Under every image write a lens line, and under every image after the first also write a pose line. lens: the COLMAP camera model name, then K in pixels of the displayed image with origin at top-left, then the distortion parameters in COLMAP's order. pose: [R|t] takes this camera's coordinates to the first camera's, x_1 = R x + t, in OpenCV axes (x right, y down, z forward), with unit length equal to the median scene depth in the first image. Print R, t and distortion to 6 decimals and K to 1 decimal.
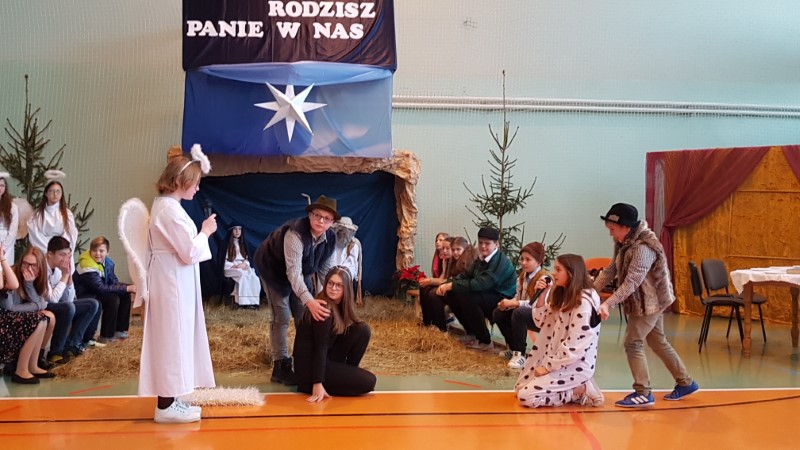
lens RADIAL K [[842.1, 0, 396.1], [0, 842.1, 234.9], [0, 0, 1]] dist [0.162037, -0.380238]
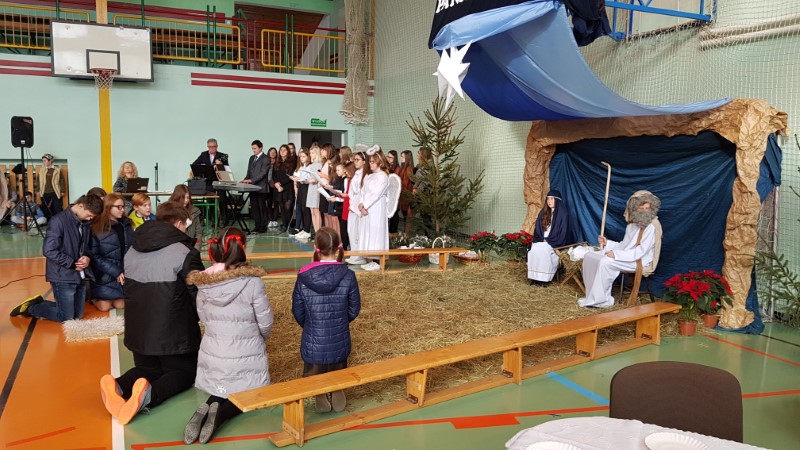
lens RADIAL K [[633.7, 0, 403.9], [0, 633.7, 215.1], [0, 0, 1]] dist [0.099165, -0.183136]
pose [[0.321481, 0.091377, -0.942497, 0.486125], [-0.038007, 0.995776, 0.083579, -0.047198], [0.946153, 0.008952, 0.323596, 0.675254]]
